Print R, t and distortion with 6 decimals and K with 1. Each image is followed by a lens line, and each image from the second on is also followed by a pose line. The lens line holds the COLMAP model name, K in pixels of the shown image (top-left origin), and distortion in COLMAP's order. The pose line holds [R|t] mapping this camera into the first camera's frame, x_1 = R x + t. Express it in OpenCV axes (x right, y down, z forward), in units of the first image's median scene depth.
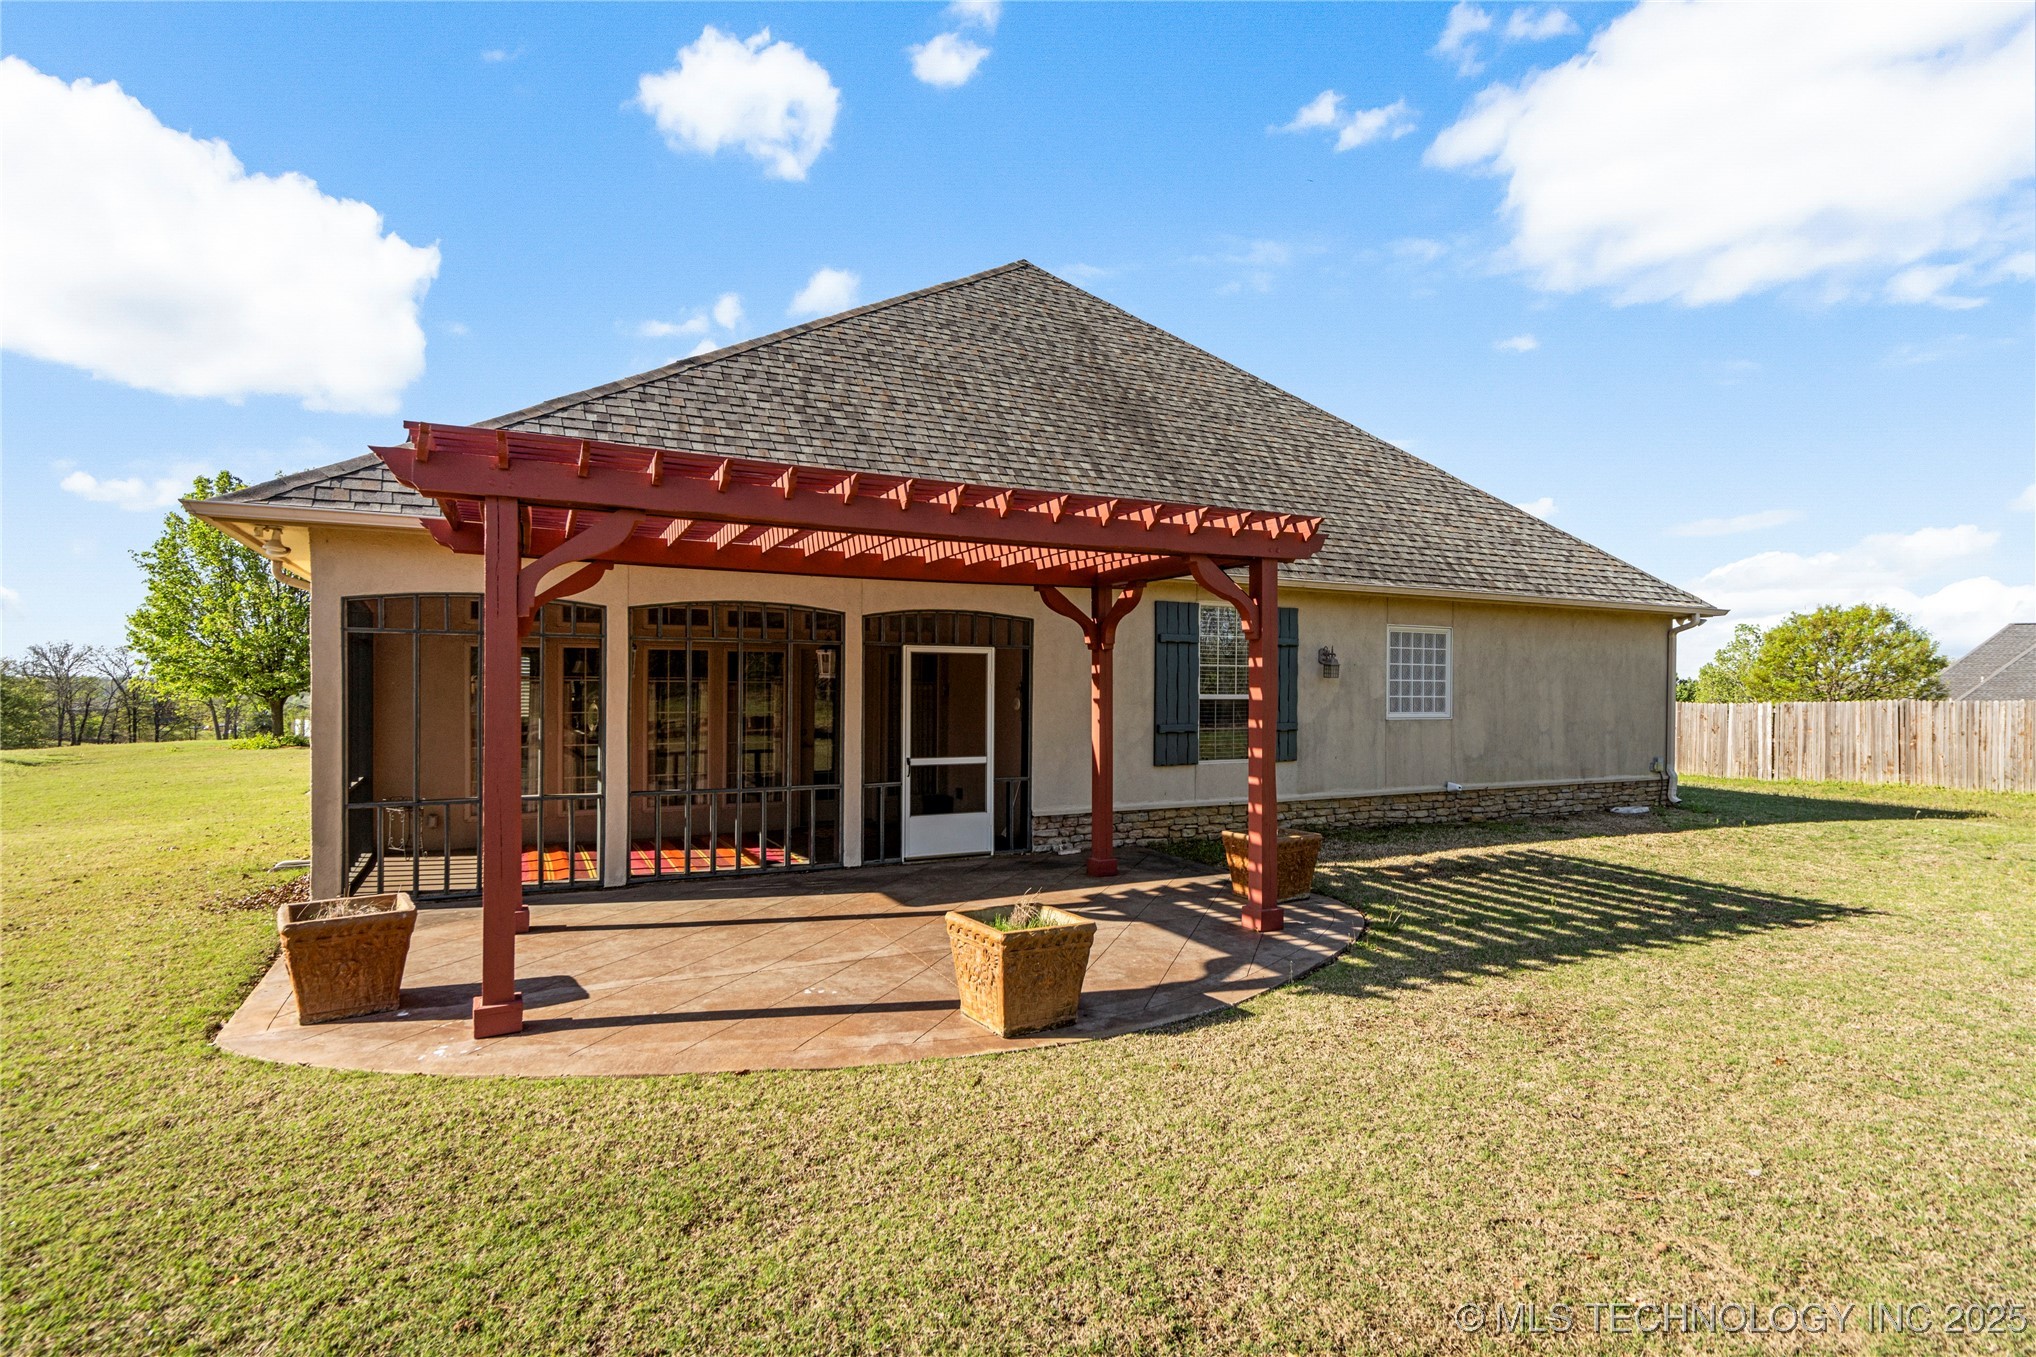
lens RADIAL K [[979.9, 0, 1013.1], [0, 979.9, 683.1], [0, 0, 1]] dist [-0.003146, -0.001032]
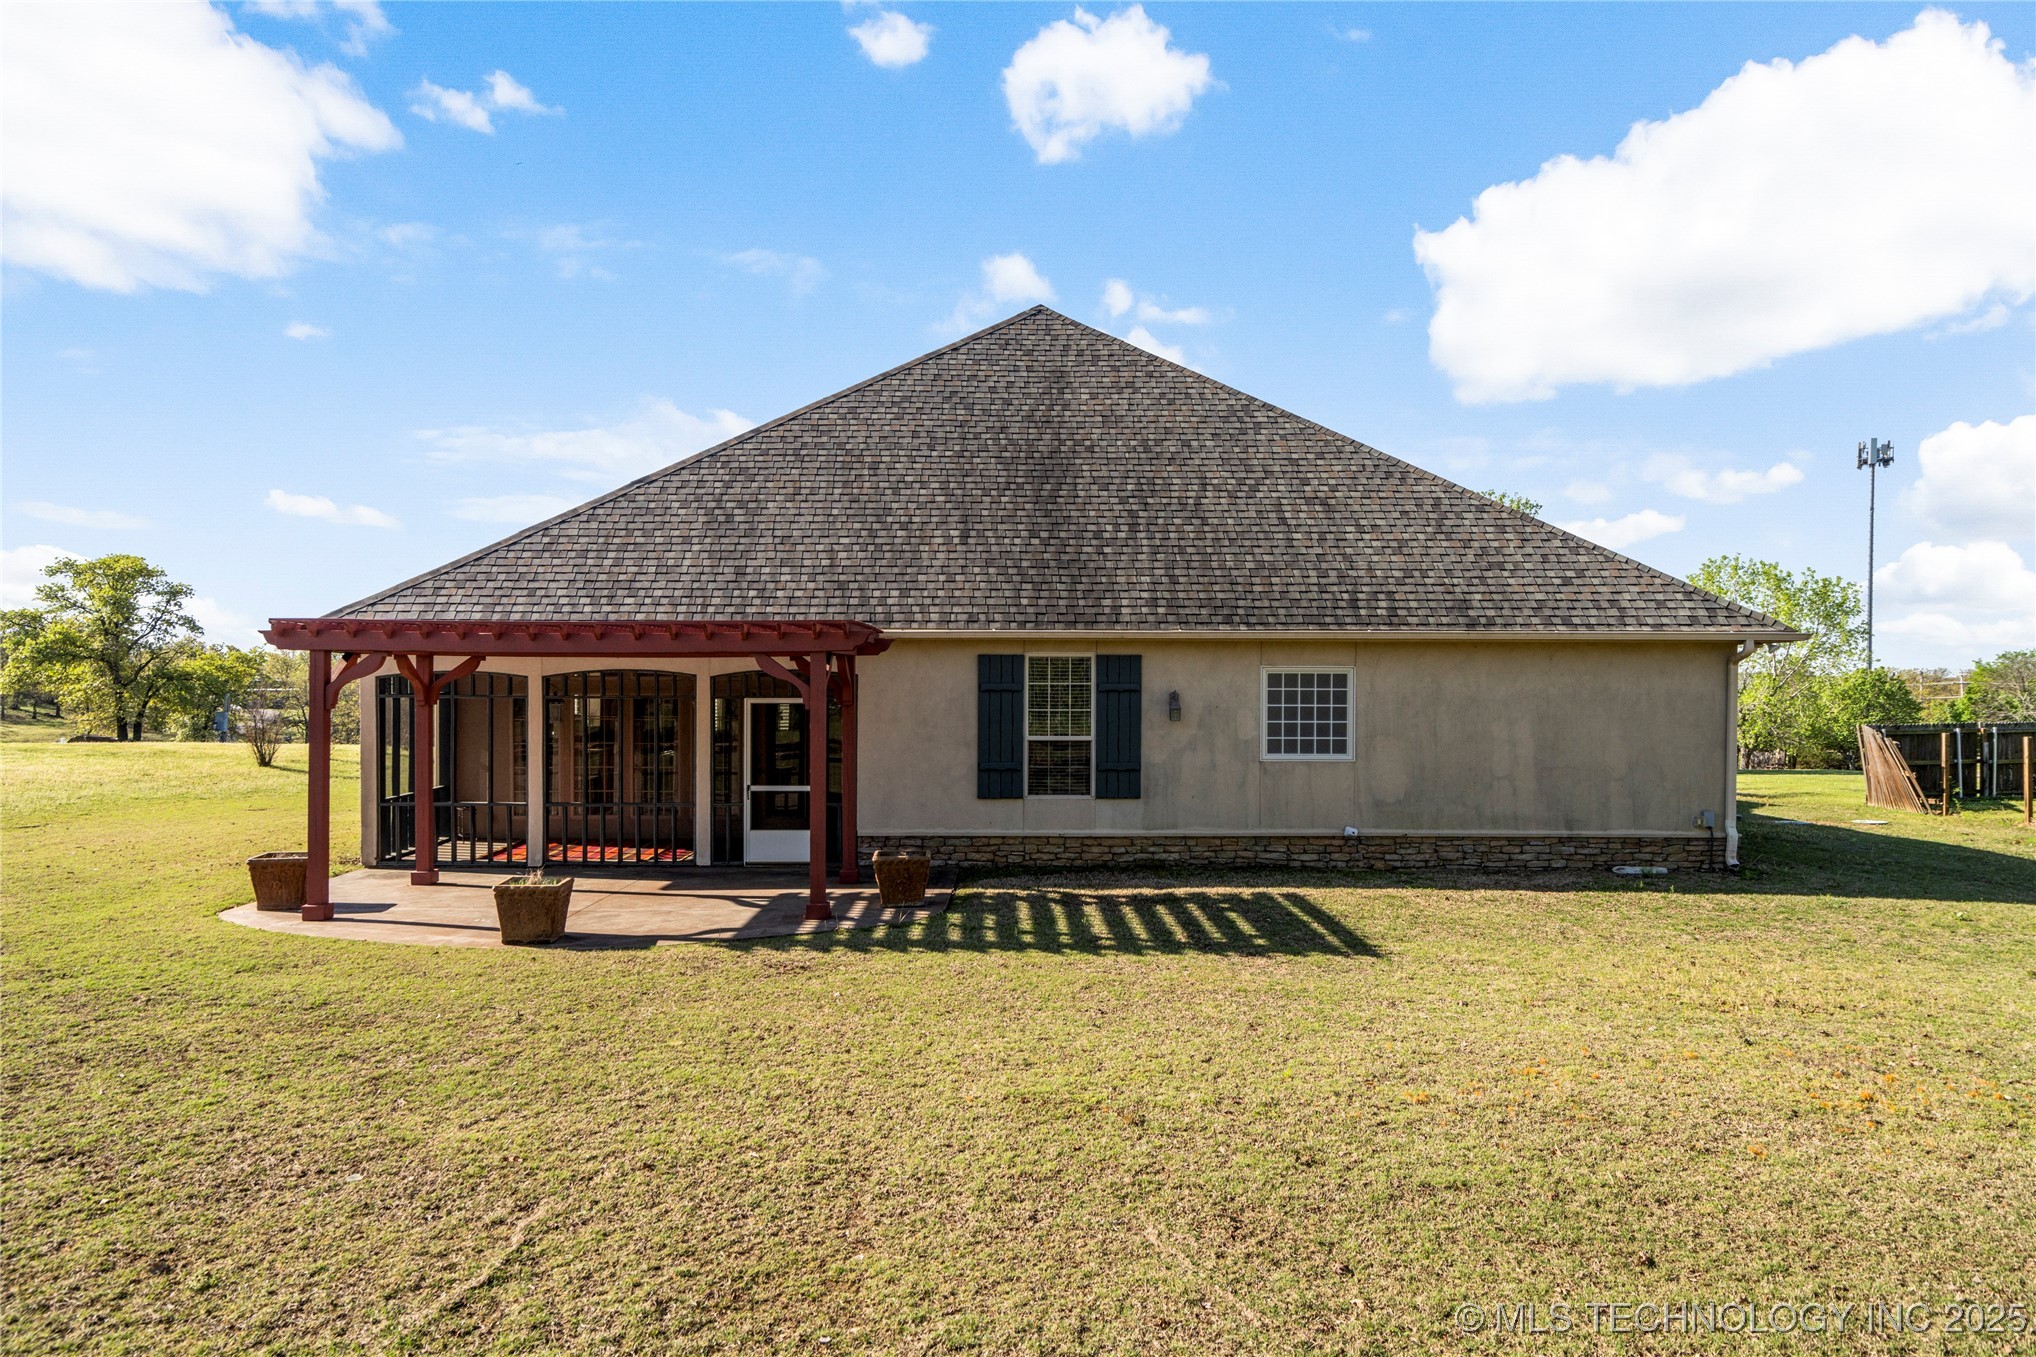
lens RADIAL K [[1249.4, 0, 1021.0], [0, 1249.4, 680.7], [0, 0, 1]] dist [0.000821, -0.000432]
pose [[0.909504, -0.002351, -0.415689, 0.768919], [0.003349, 0.999993, 0.001670, -0.053489], [0.415682, -0.002911, 0.909505, -0.298081]]
